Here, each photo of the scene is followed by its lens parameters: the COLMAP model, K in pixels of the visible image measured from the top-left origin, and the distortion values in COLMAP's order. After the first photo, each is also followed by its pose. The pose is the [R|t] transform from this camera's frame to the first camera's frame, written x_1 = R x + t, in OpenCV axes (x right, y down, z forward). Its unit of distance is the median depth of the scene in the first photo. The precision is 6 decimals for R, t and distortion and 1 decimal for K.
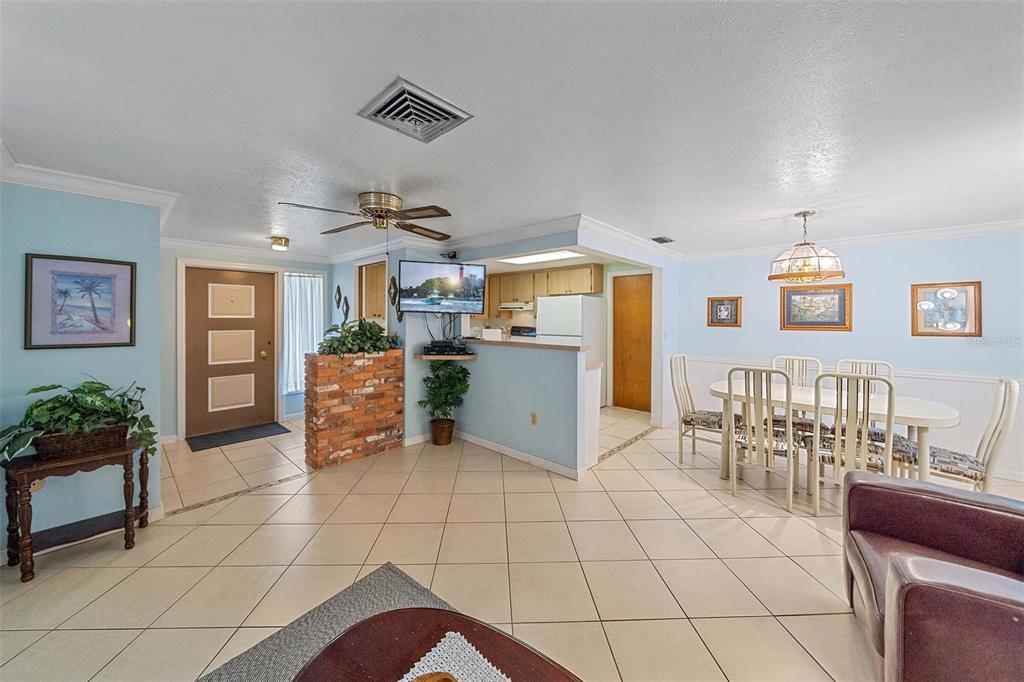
lens RADIAL K [[355.0, 0, 504.0], [0, 355.0, 319.5], [0, 0, 1]] dist [-0.009753, 0.000619]
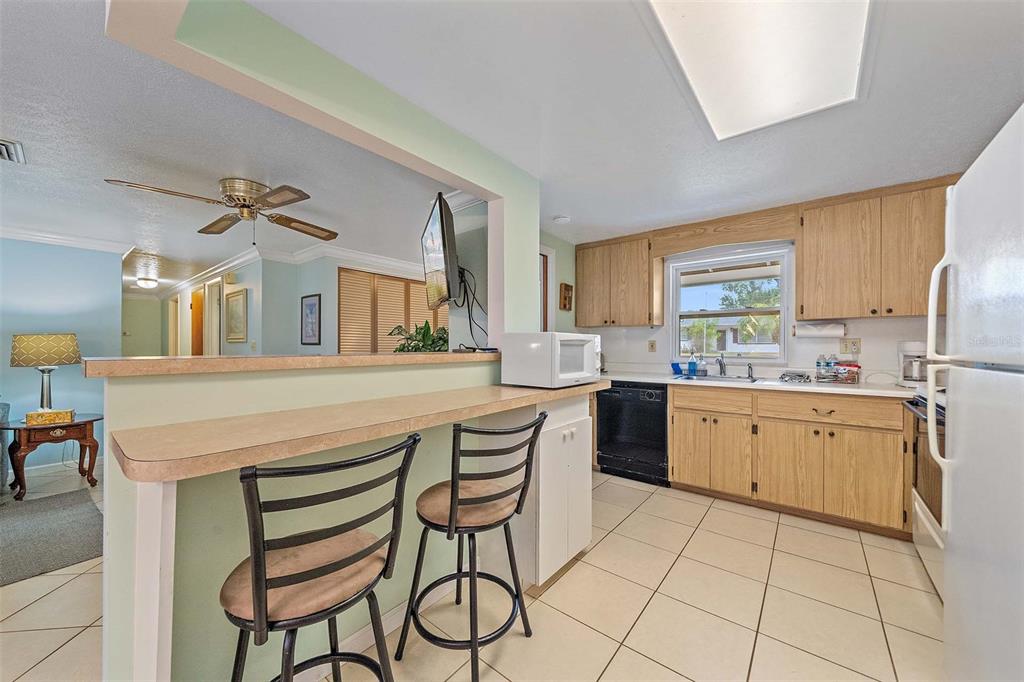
lens RADIAL K [[381.4, 0, 502.5], [0, 381.4, 345.4], [0, 0, 1]] dist [0.000106, 0.000216]
pose [[0.072041, -0.006926, -0.997378, 0.486214], [-0.004053, 0.999966, -0.007236, 0.055422], [0.997393, 0.004564, 0.072010, 1.097479]]
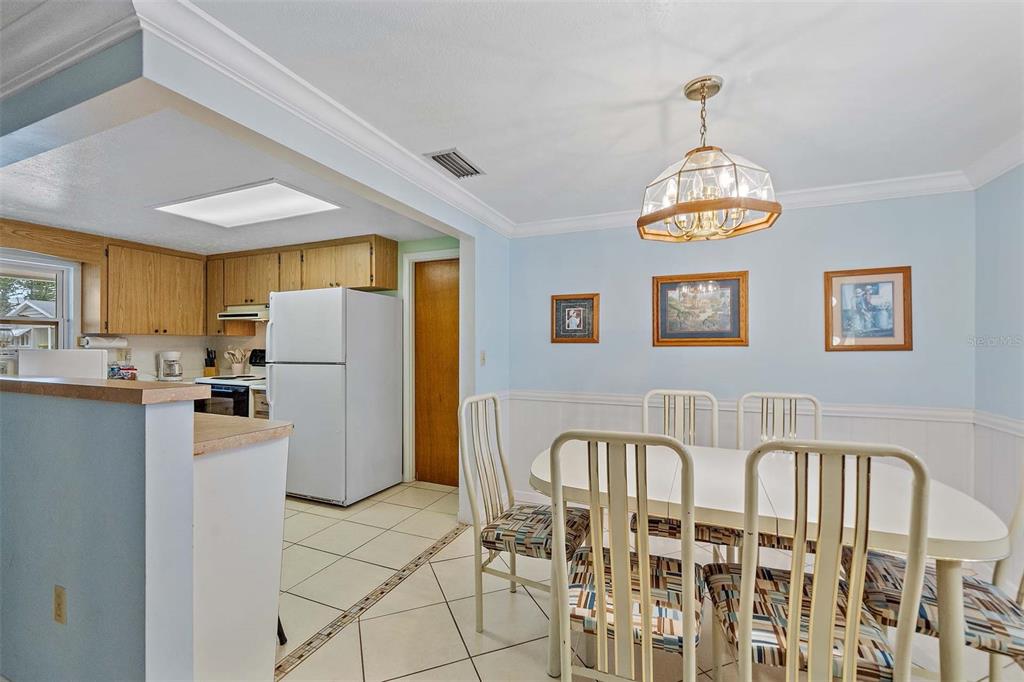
lens RADIAL K [[424.3, 0, 504.1], [0, 424.3, 348.6], [0, 0, 1]] dist [-0.003862, 0.000269]
pose [[0.940773, -0.004881, 0.339002, 0.324680], [0.004861, 0.999988, 0.000908, 0.035437], [-0.339002, 0.000794, 0.940785, 0.441432]]
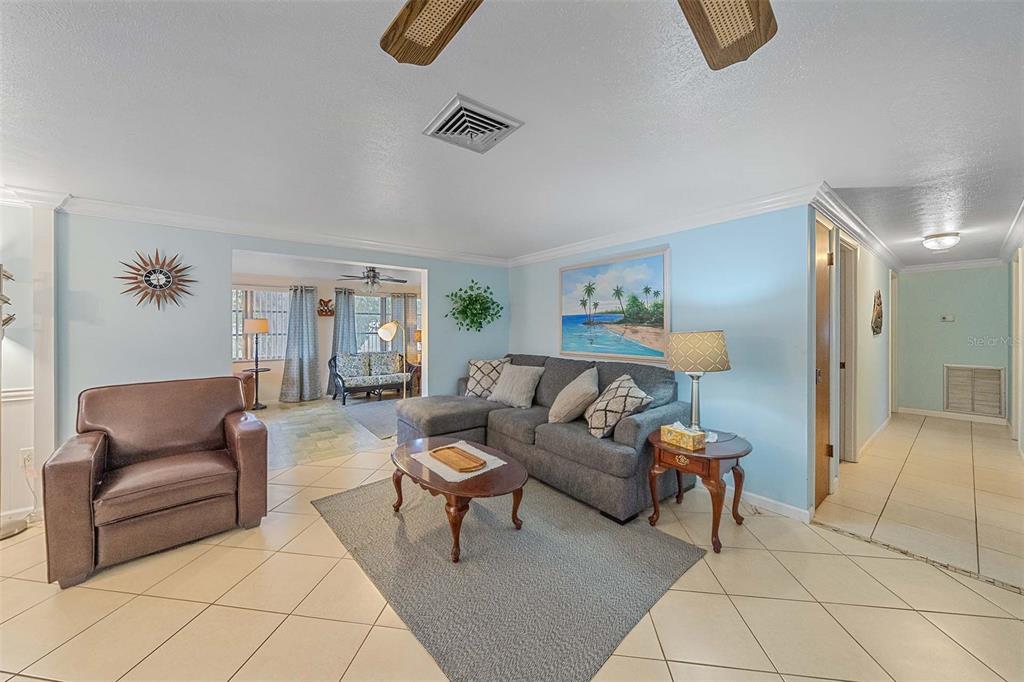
lens RADIAL K [[355.0, 0, 504.3], [0, 355.0, 328.0], [0, 0, 1]] dist [-0.009753, 0.000619]
pose [[-0.987735, -0.001913, 0.156128, -0.218210], [-0.001184, 0.999988, 0.004760, 0.017181], [-0.156135, 0.004516, -0.987725, 0.826989]]
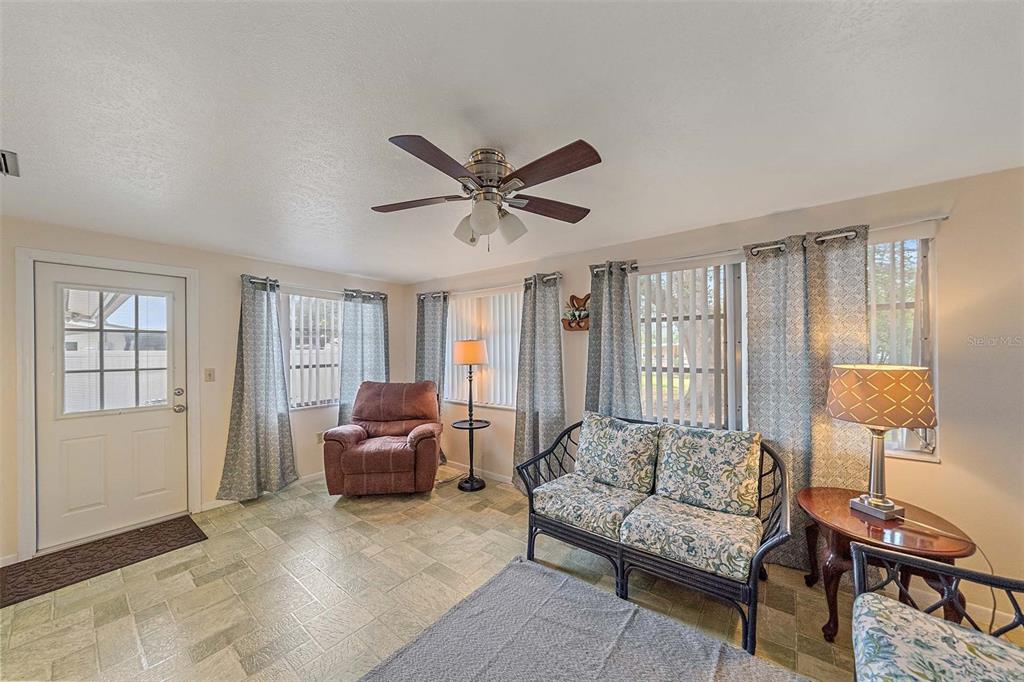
lens RADIAL K [[355.0, 0, 508.8], [0, 355.0, 349.3], [0, 0, 1]] dist [-0.009753, 0.000619]
pose [[-0.096910, -0.002765, 0.995289, 0.137261], [0.010764, 0.999935, 0.003826, 0.006276], [-0.995235, 0.011084, -0.096874, -0.561200]]
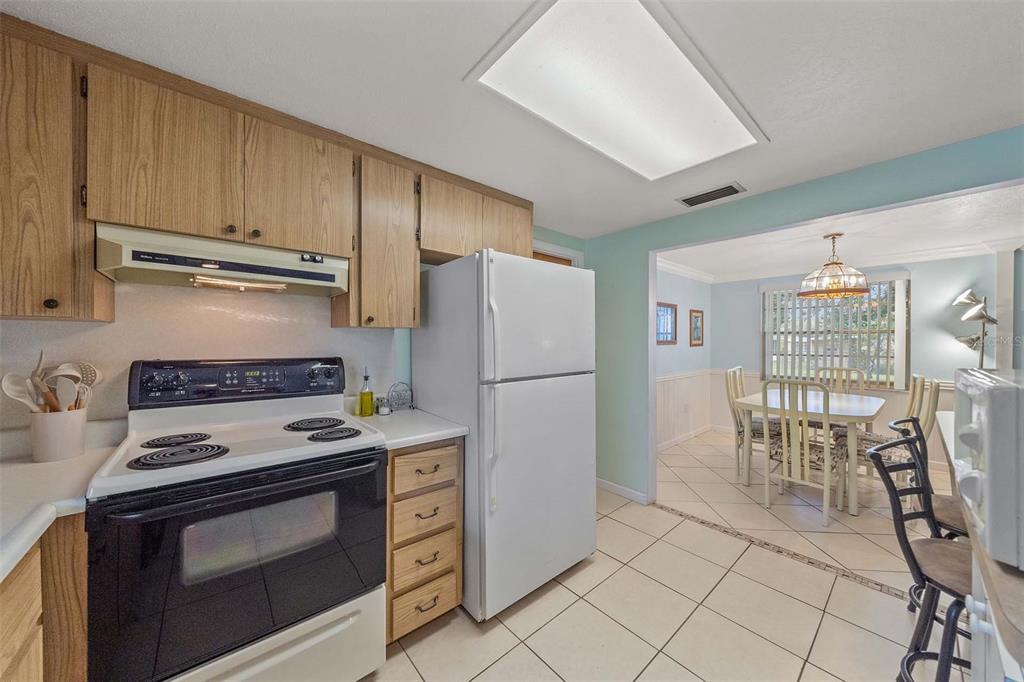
lens RADIAL K [[355.0, 0, 497.7], [0, 355.0, 340.1], [0, 0, 1]] dist [-0.009753, 0.000619]
pose [[0.115586, -0.004293, 0.993288, -0.278645], [0.002445, 0.999989, 0.004037, 0.012418], [-0.993294, 0.001962, 0.115595, 1.485284]]
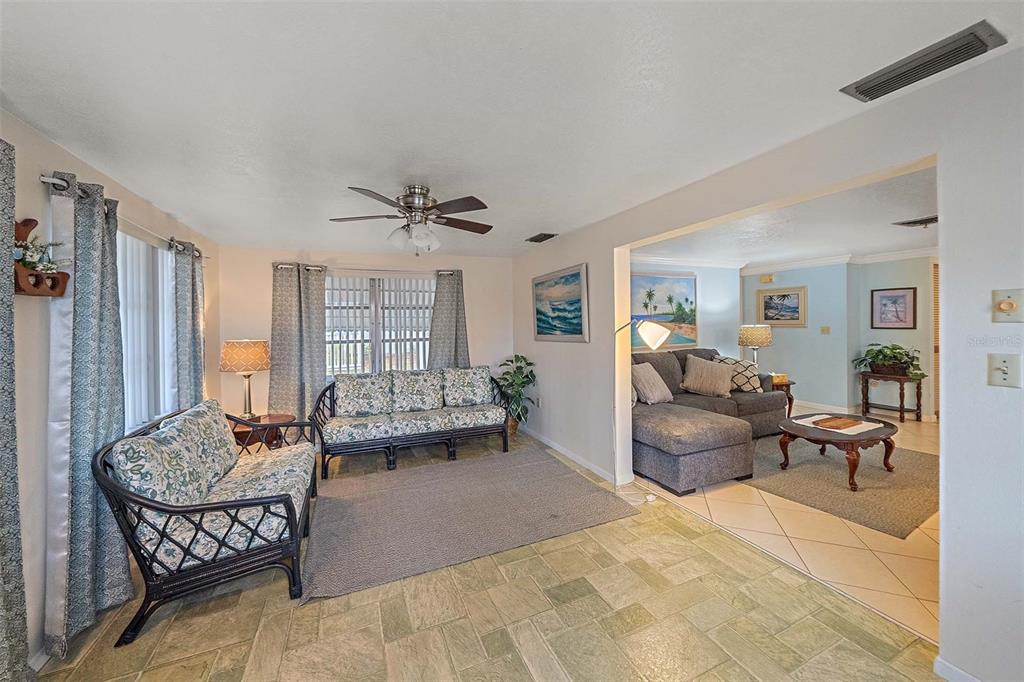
lens RADIAL K [[355.0, 0, 510.7], [0, 355.0, 325.5], [0, 0, 1]] dist [-0.009753, 0.000619]
pose [[-0.408197, 0.011607, -0.912820, 1.083140], [0.015270, 0.999866, 0.005886, 0.005163], [0.912766, -0.011536, -0.408320, -0.178328]]
